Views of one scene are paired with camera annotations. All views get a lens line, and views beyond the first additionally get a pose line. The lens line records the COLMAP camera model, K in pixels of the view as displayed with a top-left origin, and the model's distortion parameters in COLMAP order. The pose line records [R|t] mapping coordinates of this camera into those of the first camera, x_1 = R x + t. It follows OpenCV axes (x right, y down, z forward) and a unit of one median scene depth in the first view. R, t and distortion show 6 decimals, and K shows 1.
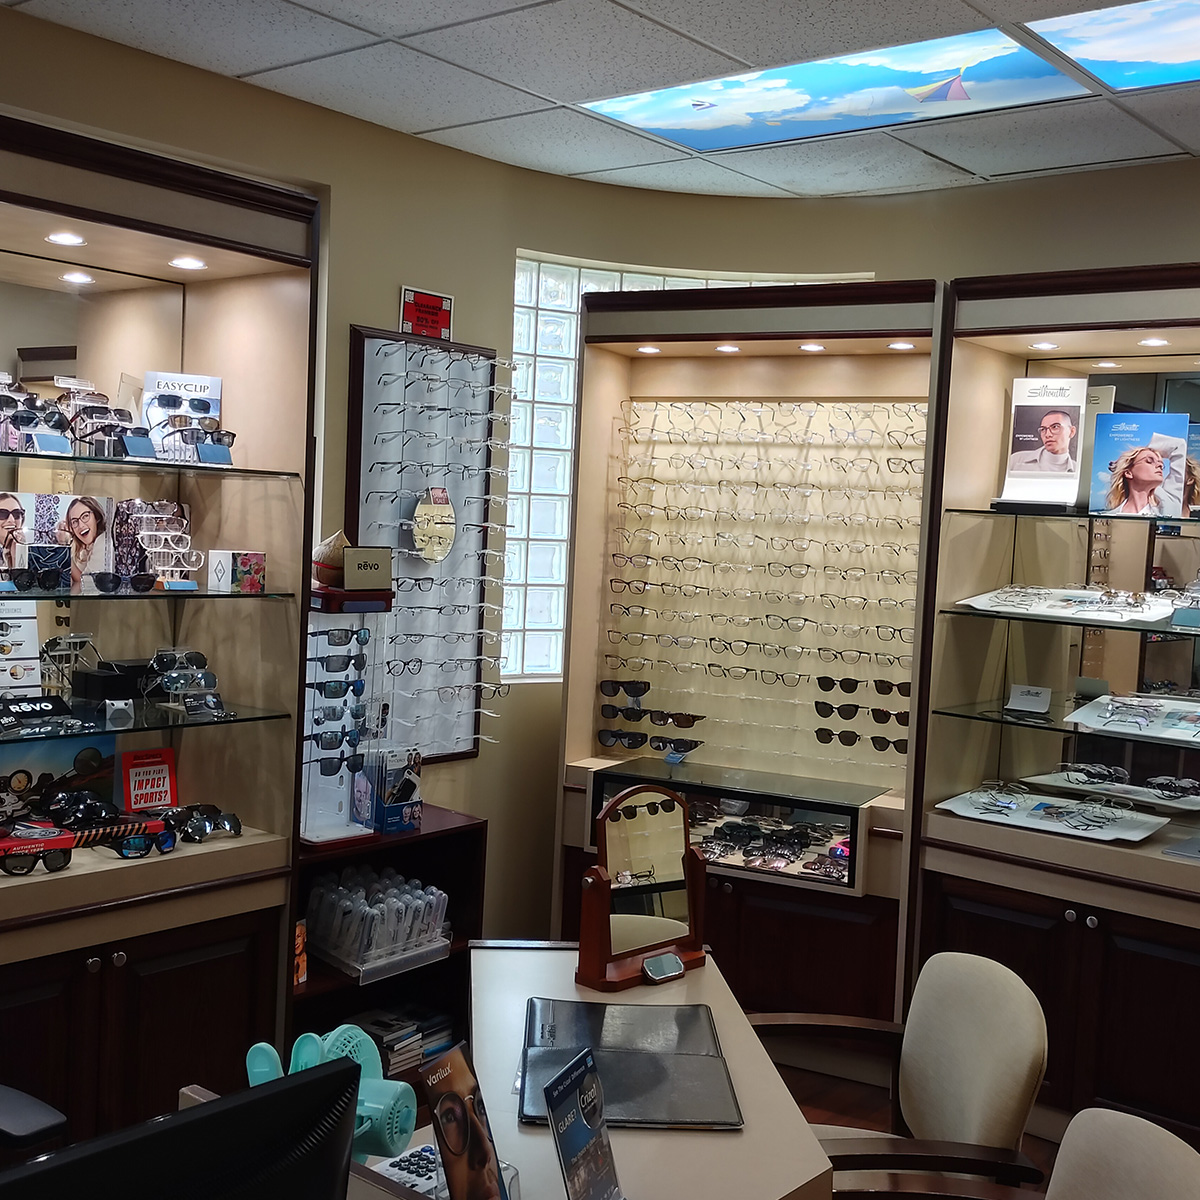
lens RADIAL K [[1441.3, 0, 600.0], [0, 1441.3, 600.0], [0, 0, 1]] dist [0.153607, -0.299596]
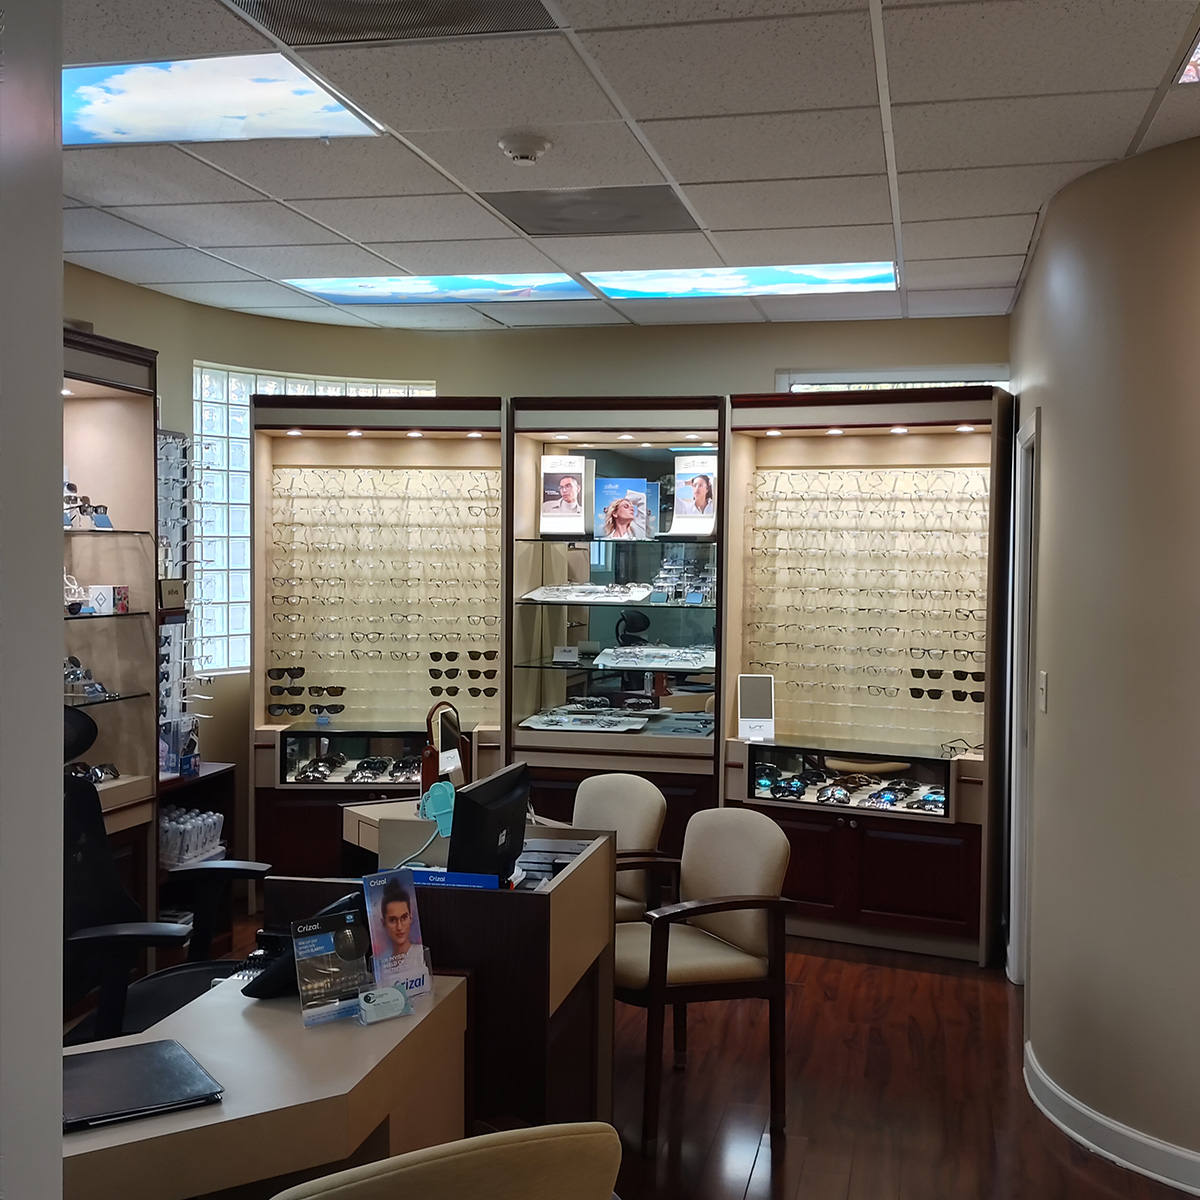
lens RADIAL K [[1441.3, 0, 600.0], [0, 1441.3, 600.0], [0, 0, 1]] dist [0.153607, -0.299596]
pose [[0.895533, -0.055138, 0.441566, -0.370190], [0.060439, 0.998170, 0.002066, 0.006562], [-0.440872, 0.024838, 0.897226, -0.448300]]
